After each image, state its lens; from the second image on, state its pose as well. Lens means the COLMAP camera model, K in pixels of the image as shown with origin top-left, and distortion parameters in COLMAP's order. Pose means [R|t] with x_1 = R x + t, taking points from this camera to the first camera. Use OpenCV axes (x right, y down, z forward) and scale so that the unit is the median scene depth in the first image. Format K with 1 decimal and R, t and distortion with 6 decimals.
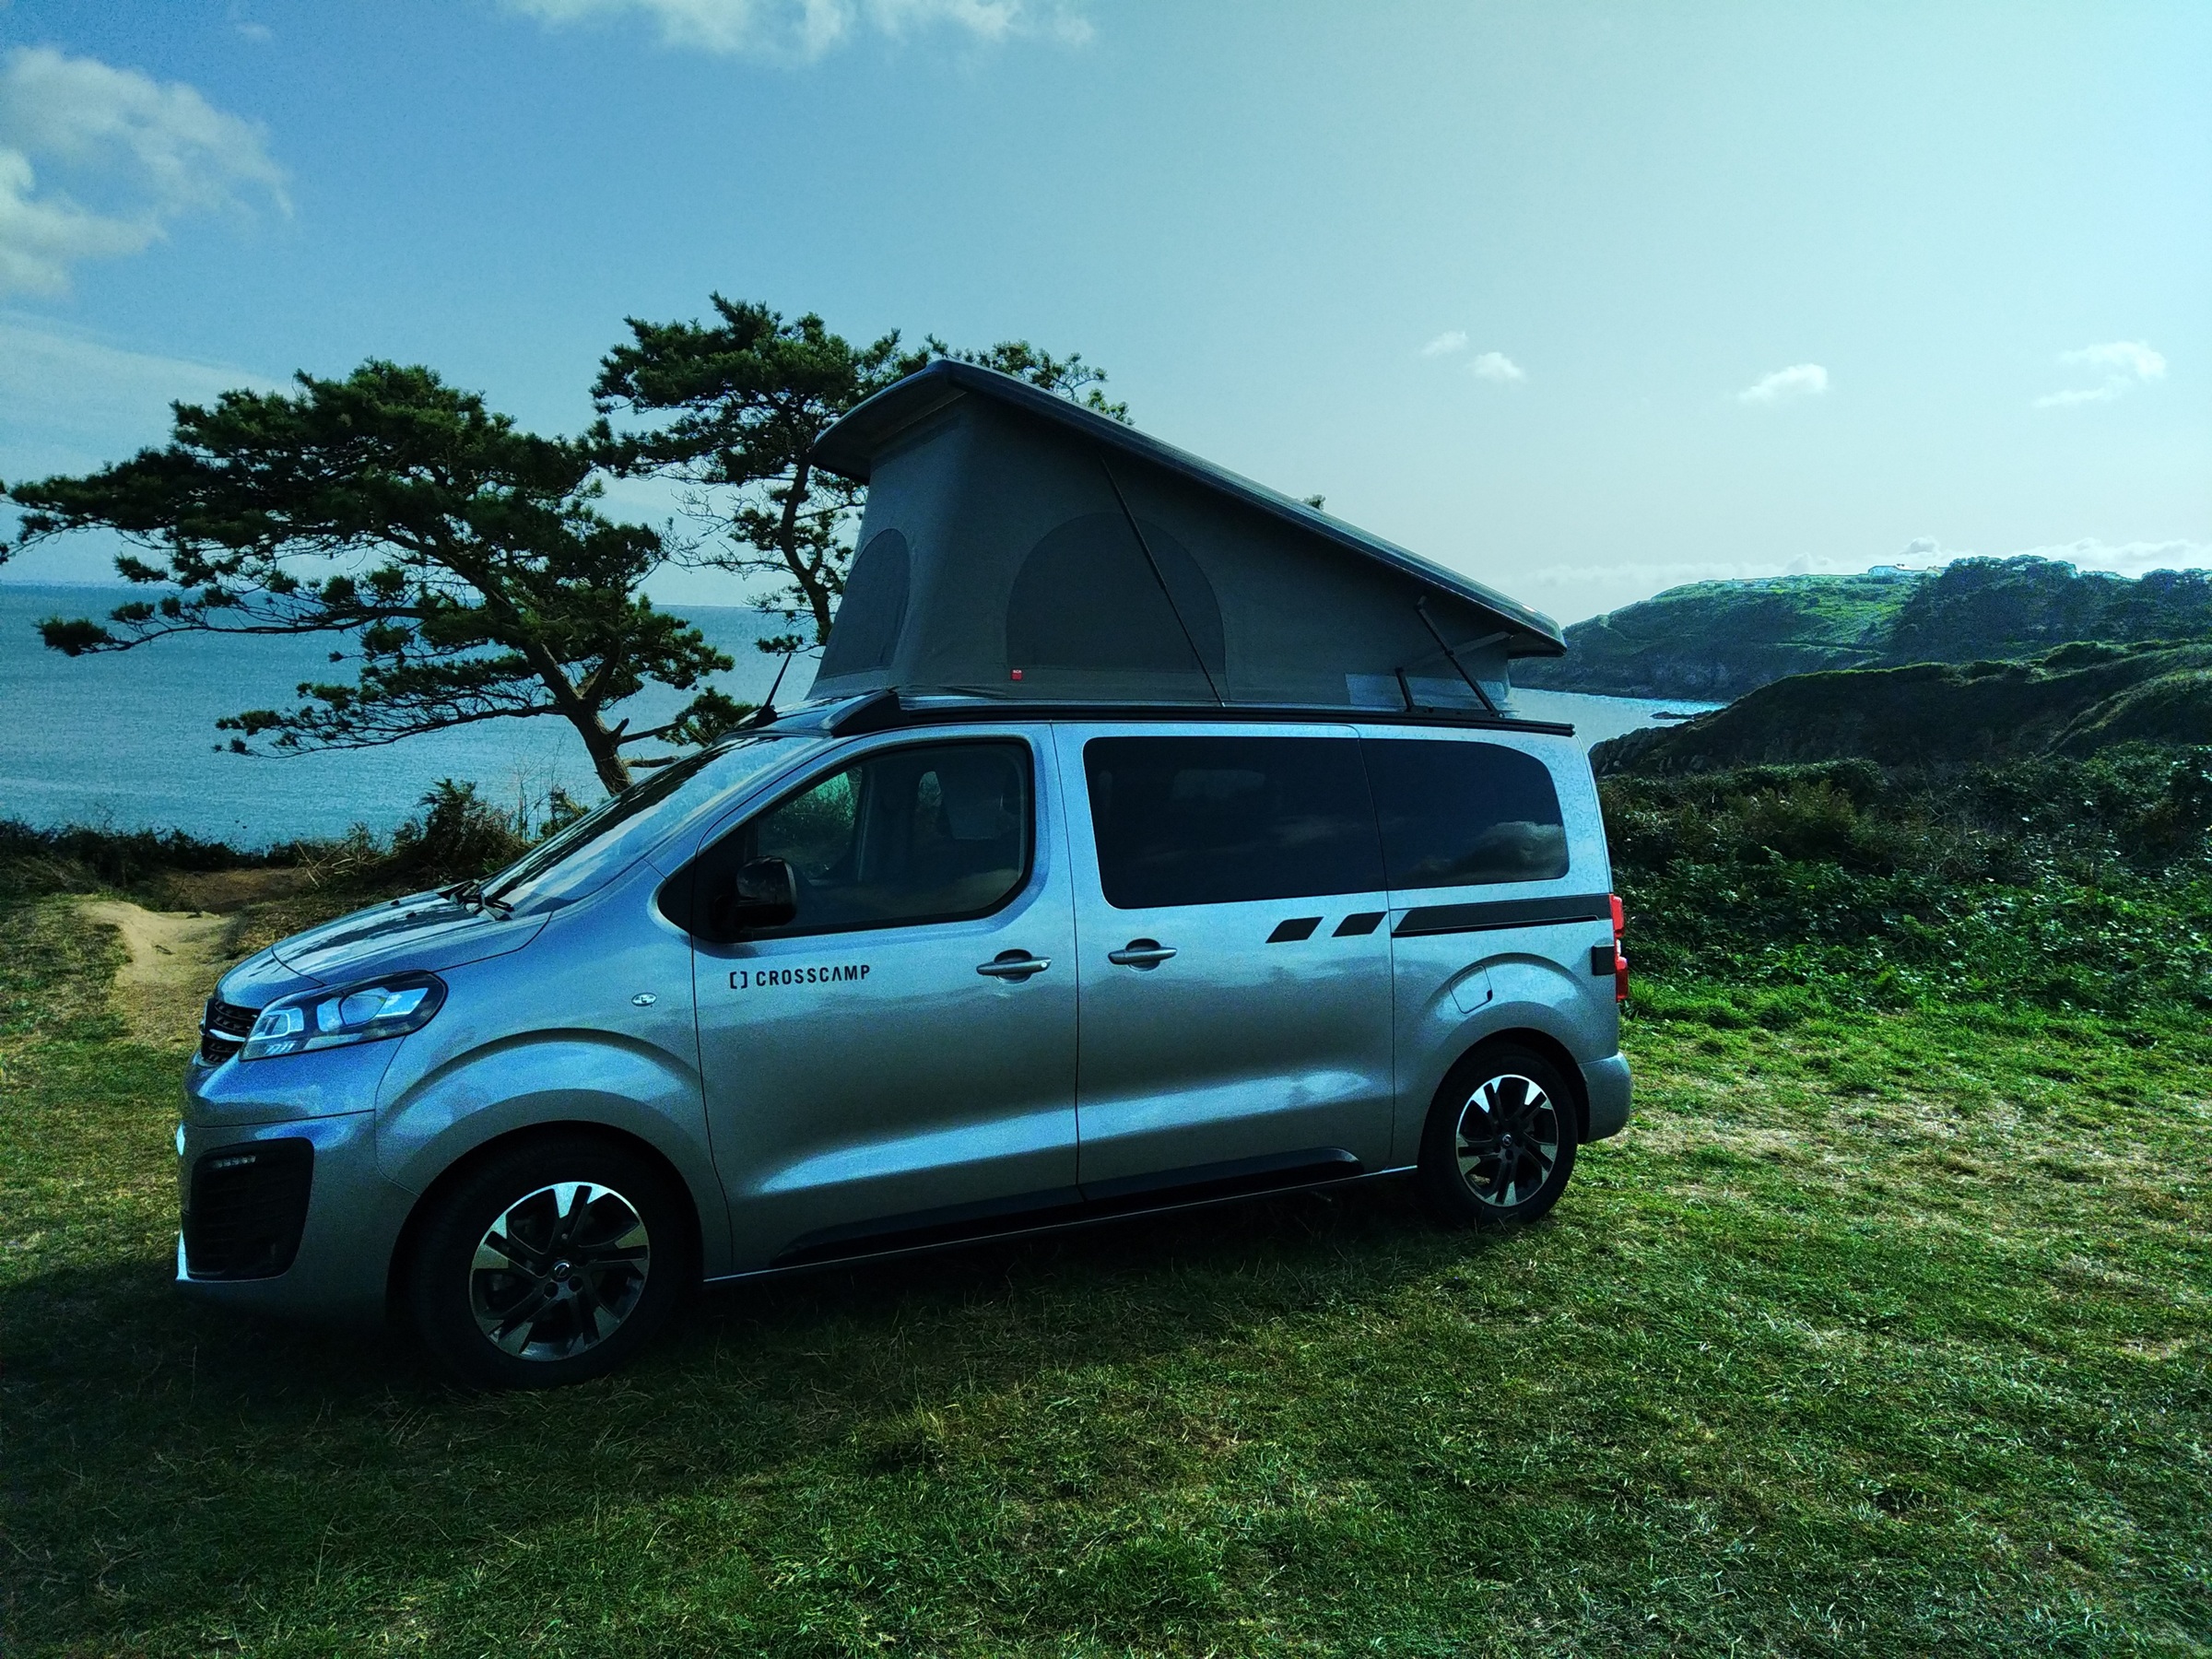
lens RADIAL K [[1623.9, 0, 1119.4], [0, 1623.9, 817.9], [0, 0, 1]] dist [0.069056, -0.051234]
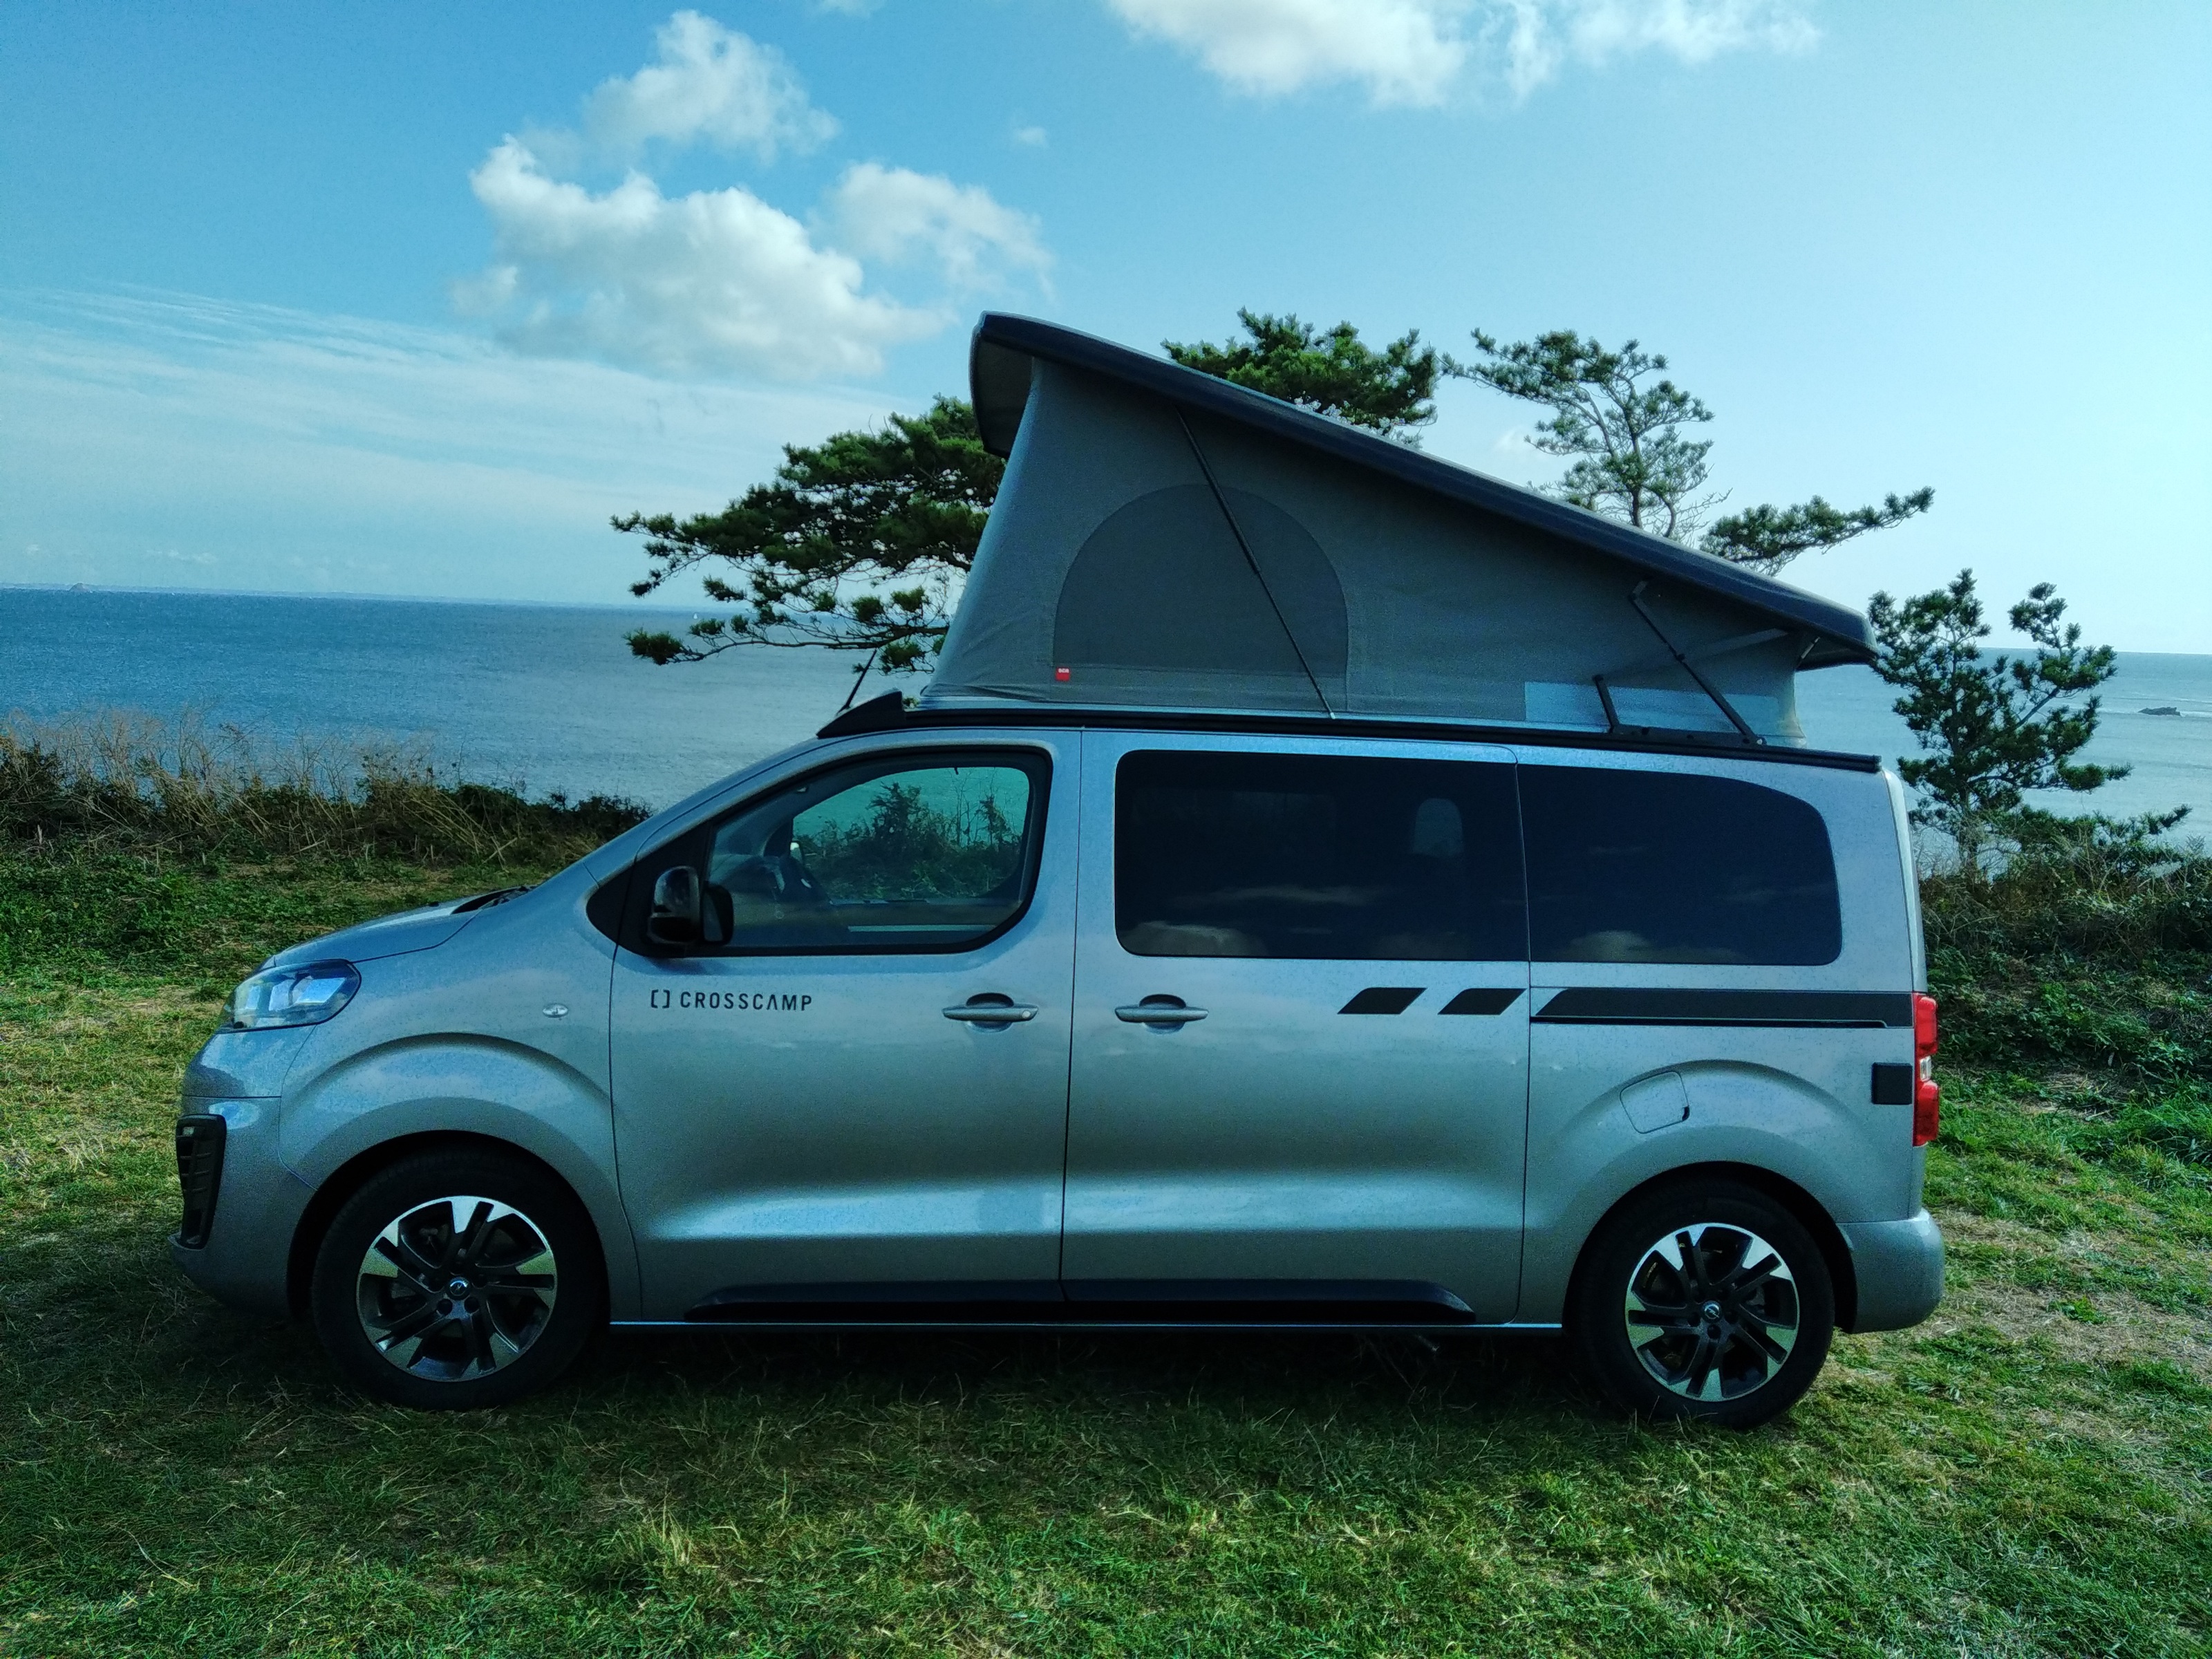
lens RADIAL K [[1623.9, 0, 1105.1], [0, 1623.9, 819.2], [0, 0, 1]] dist [0.069056, -0.051234]
pose [[0.916007, 0.048017, -0.398278, 0.272330], [-0.053930, 0.998538, -0.003650, -0.008526], [0.397520, 0.024823, 0.917258, 0.199588]]
